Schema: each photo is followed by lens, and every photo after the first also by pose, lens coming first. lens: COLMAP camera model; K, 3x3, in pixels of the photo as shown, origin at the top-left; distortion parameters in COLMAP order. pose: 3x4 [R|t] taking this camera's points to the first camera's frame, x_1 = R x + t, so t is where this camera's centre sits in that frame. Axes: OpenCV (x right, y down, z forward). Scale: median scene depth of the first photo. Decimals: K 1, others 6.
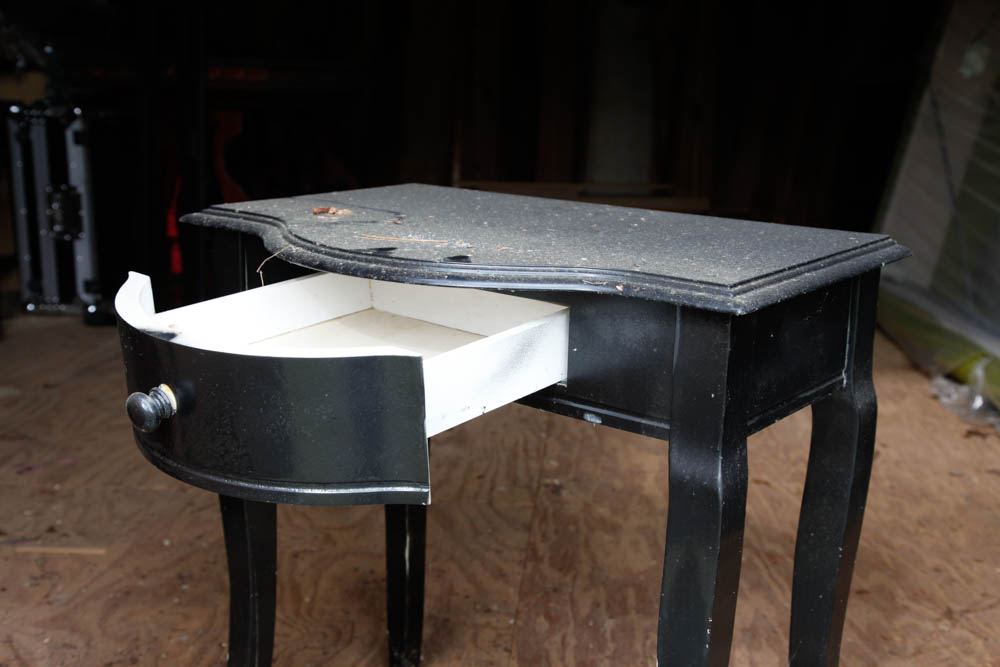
lens RADIAL K [[1151.1, 0, 491.8], [0, 1151.1, 363.2], [0, 0, 1]] dist [0.072062, 0.000000]
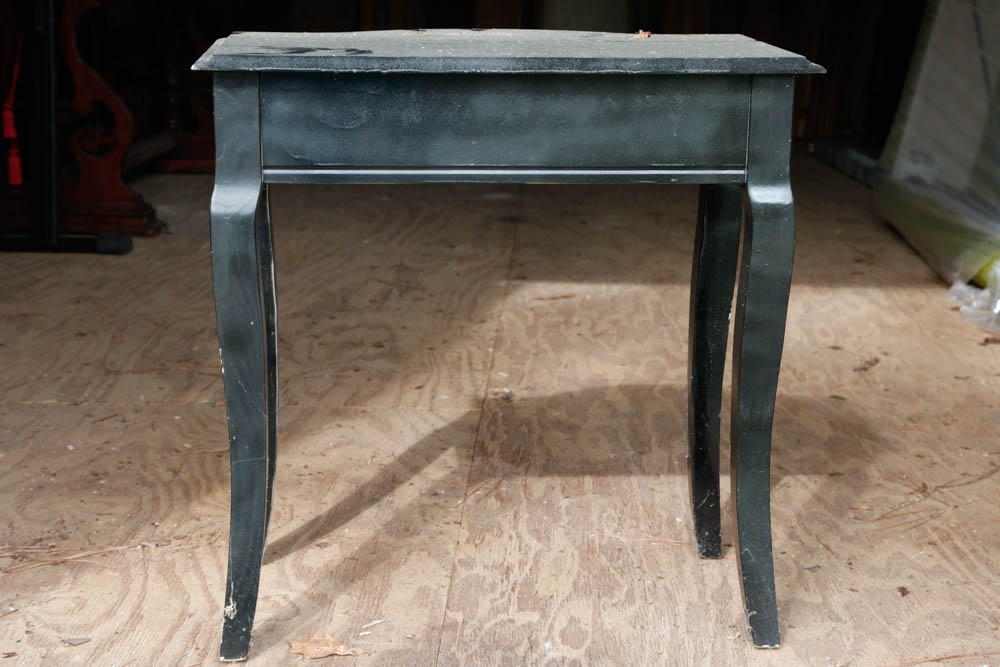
lens RADIAL K [[1577.2, 0, 497.3], [0, 1577.2, 325.2], [0, 0, 1]] dist [0.108757, 0.000000]
pose [[0.998505, -0.020528, 0.050664, -0.012303], [0.020678, 0.999783, -0.002428, 0.067819], [-0.050603, 0.003472, 0.998713, -0.230936]]
